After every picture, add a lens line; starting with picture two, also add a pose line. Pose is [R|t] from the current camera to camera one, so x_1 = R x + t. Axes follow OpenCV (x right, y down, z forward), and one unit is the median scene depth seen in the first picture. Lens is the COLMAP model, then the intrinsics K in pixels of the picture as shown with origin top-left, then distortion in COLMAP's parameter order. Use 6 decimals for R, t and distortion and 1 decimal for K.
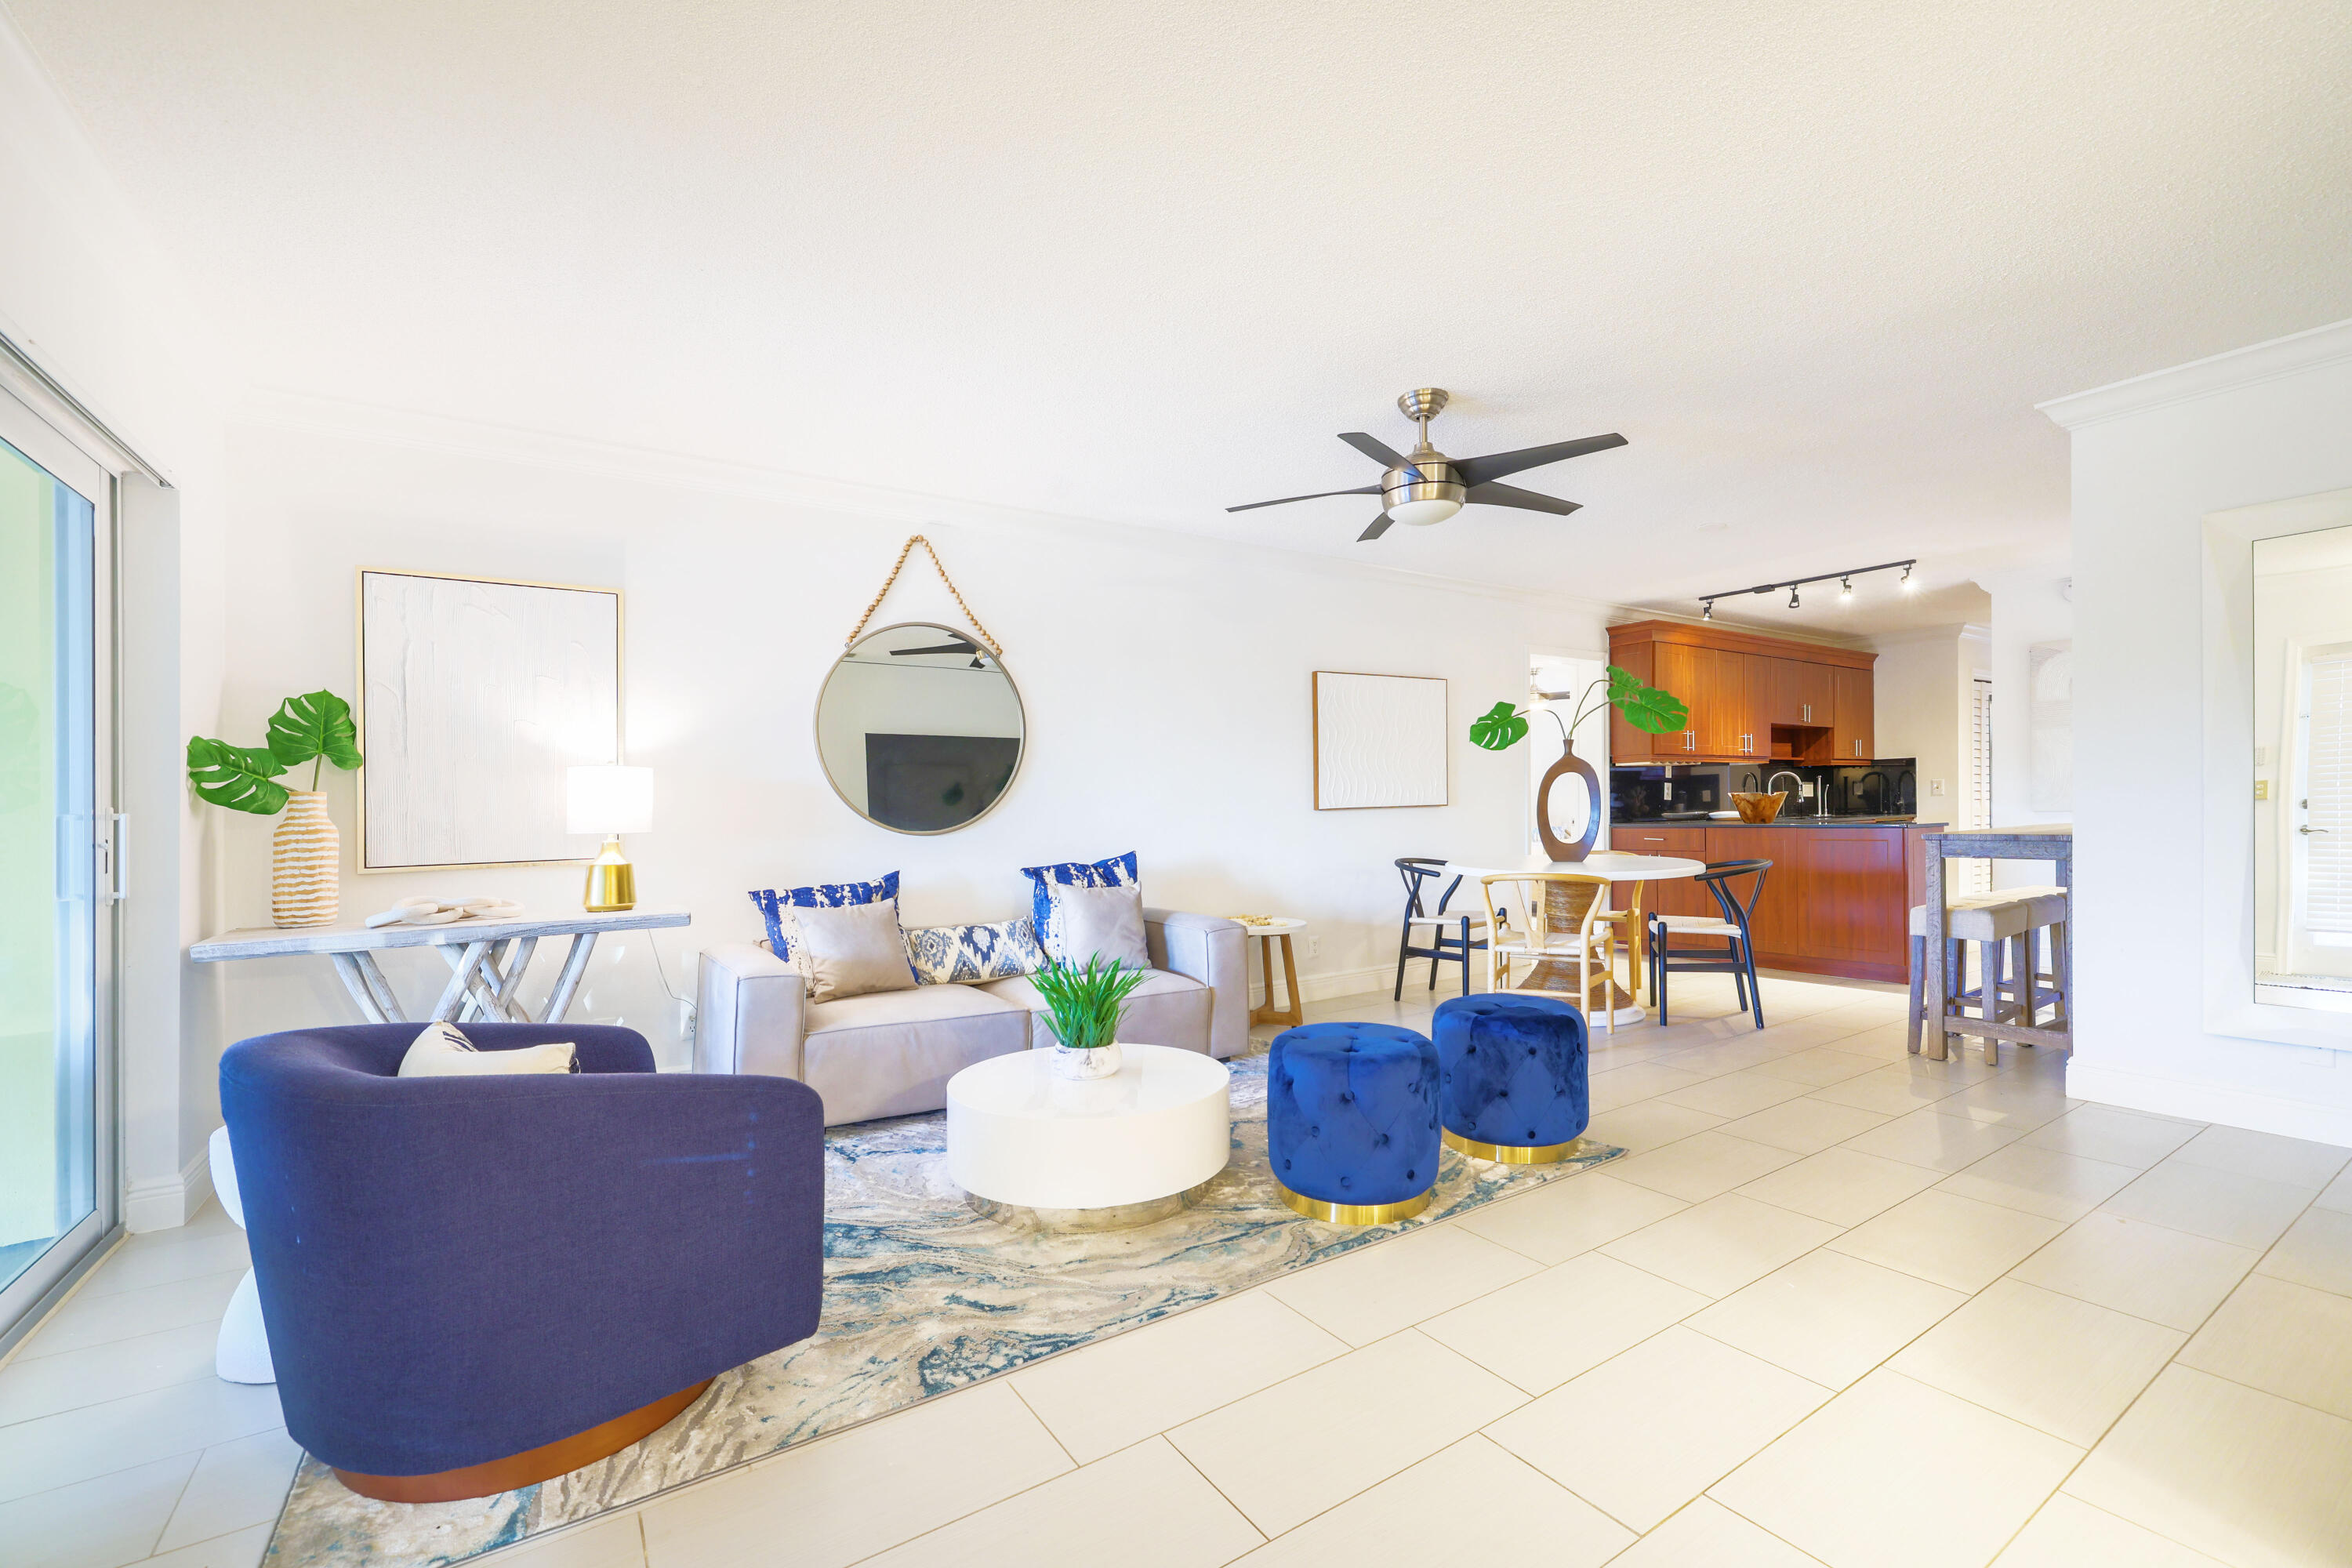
lens RADIAL K [[1003.2, 0, 1188.2], [0, 1003.2, 810.1], [0, 0, 1]] dist [0.000525, -0.000227]
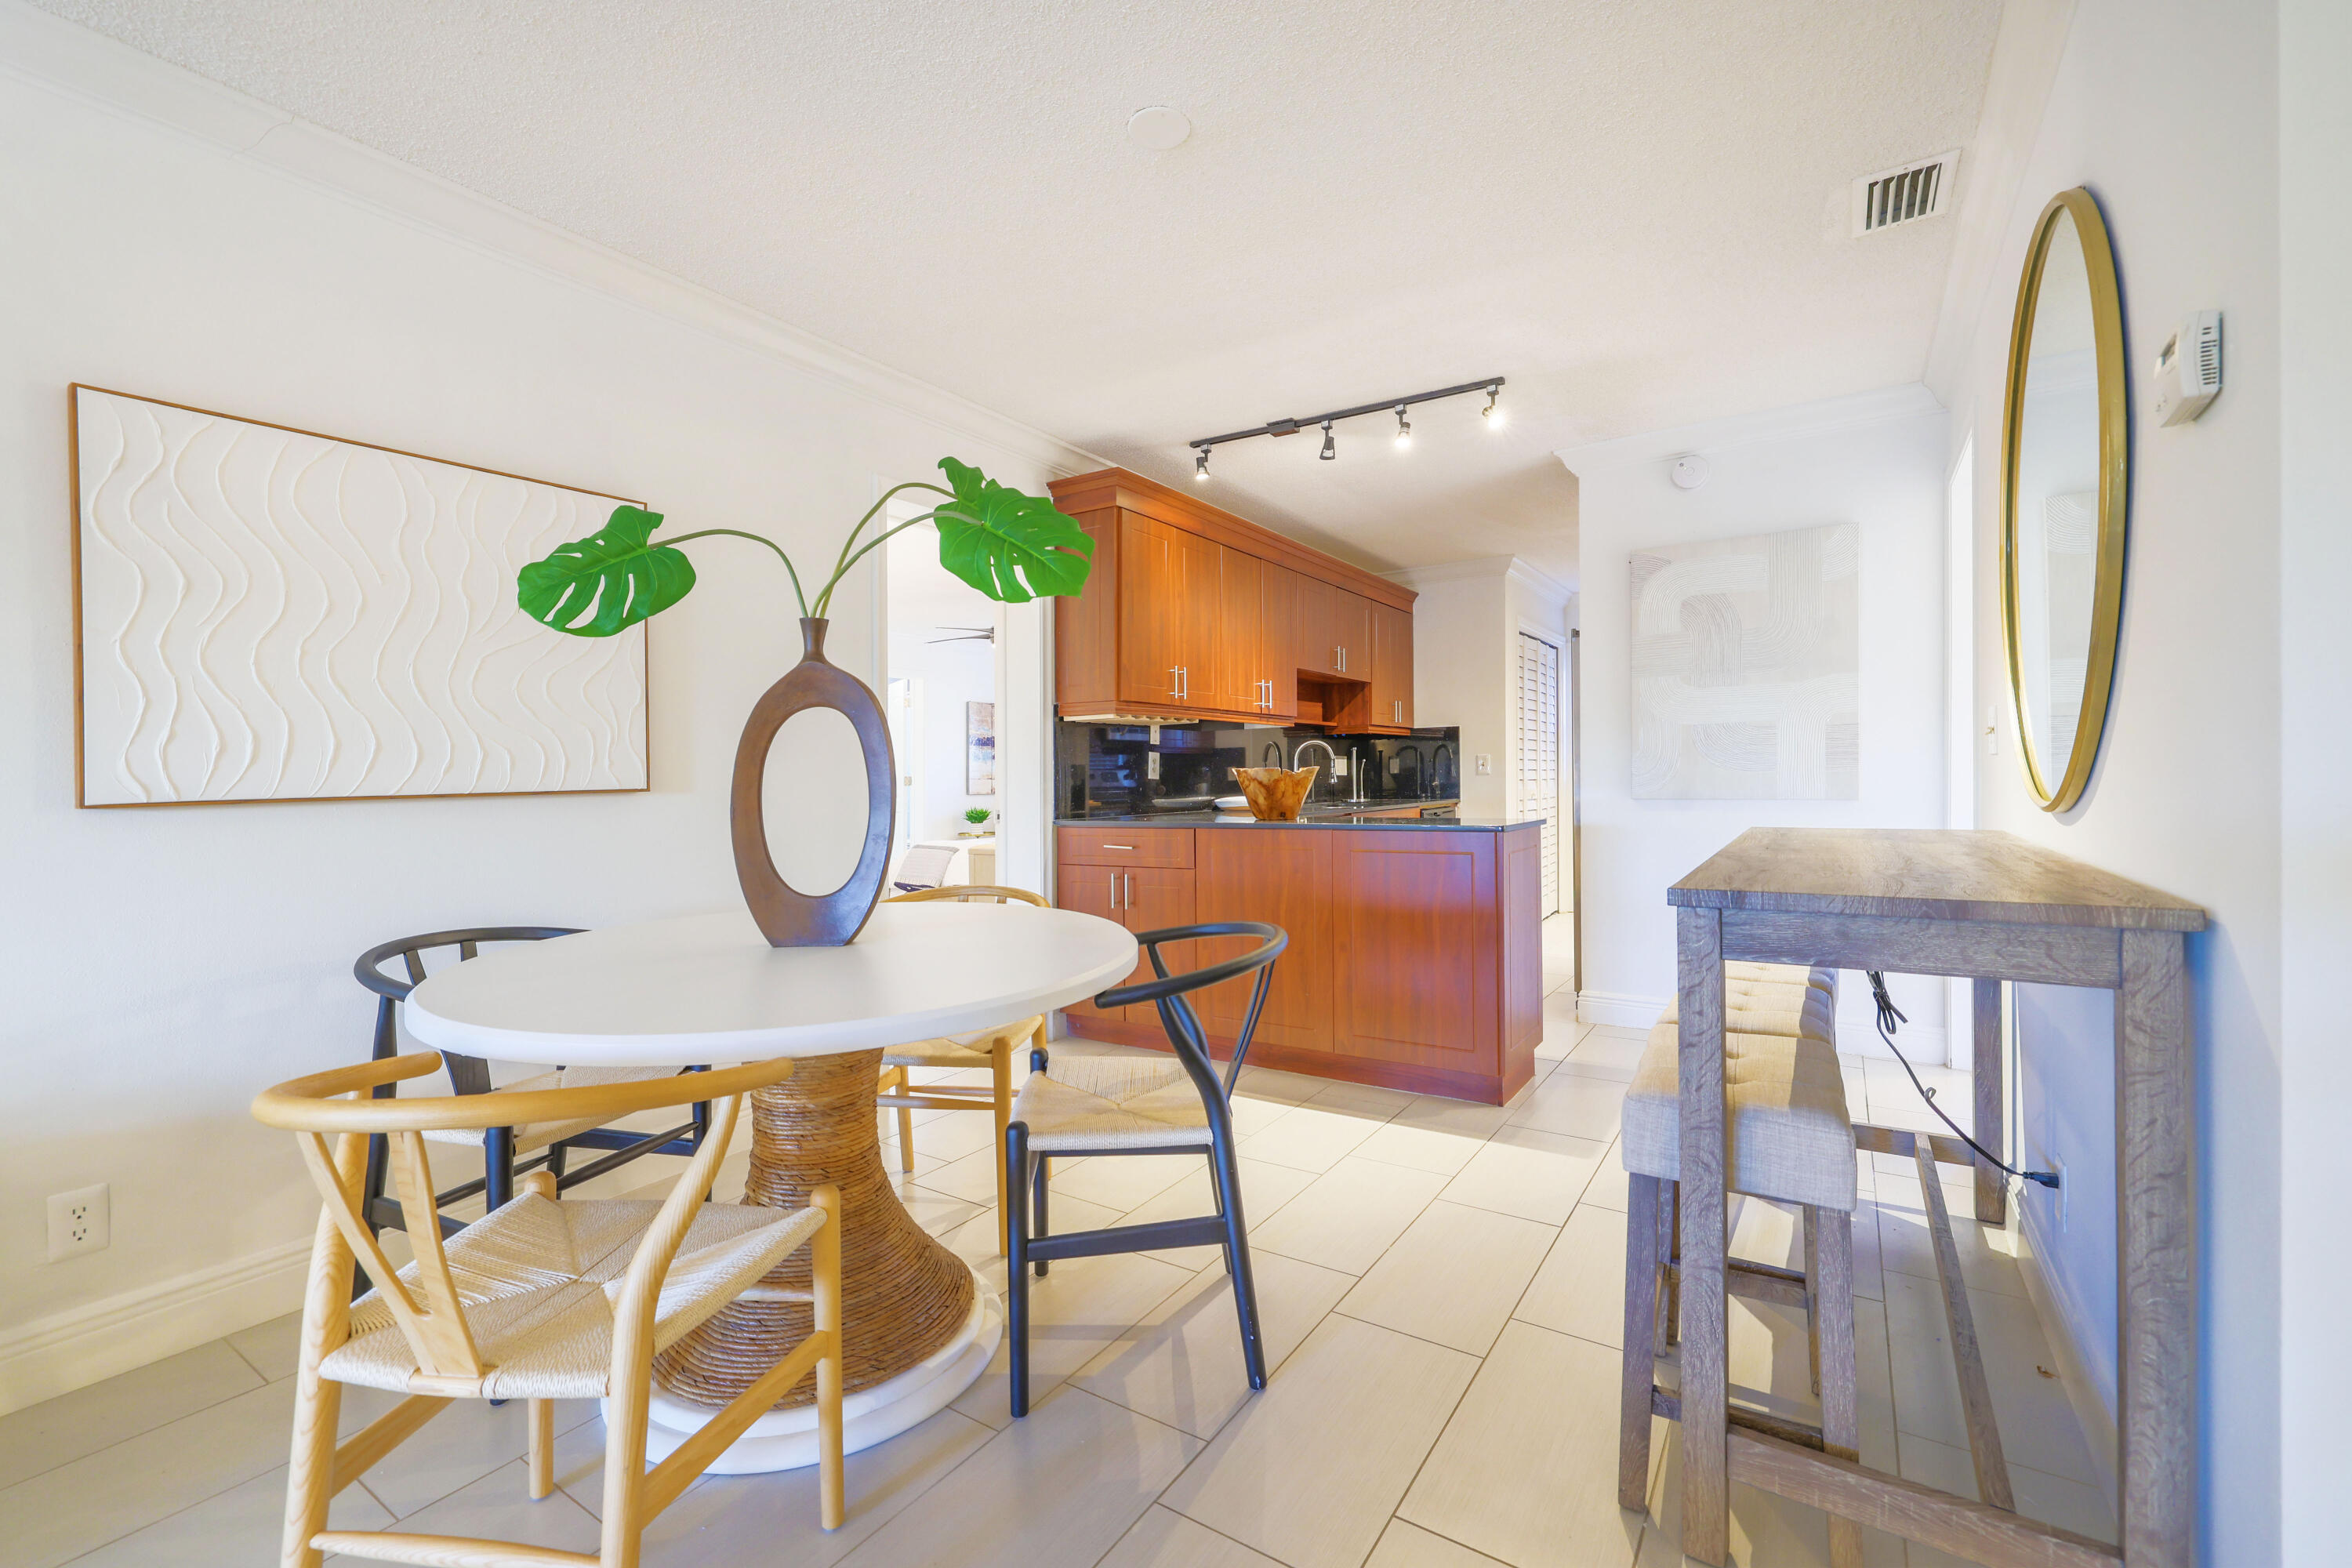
lens RADIAL K [[979.8, 0, 1181.5], [0, 979.8, 767.9], [0, 0, 1]] dist [0.002154, 0.000214]
pose [[0.920354, 0.008375, 0.390998, 0.267698], [-0.001172, 0.999825, -0.018658, -0.006088], [-0.391085, 0.016714, 0.920203, 0.450502]]
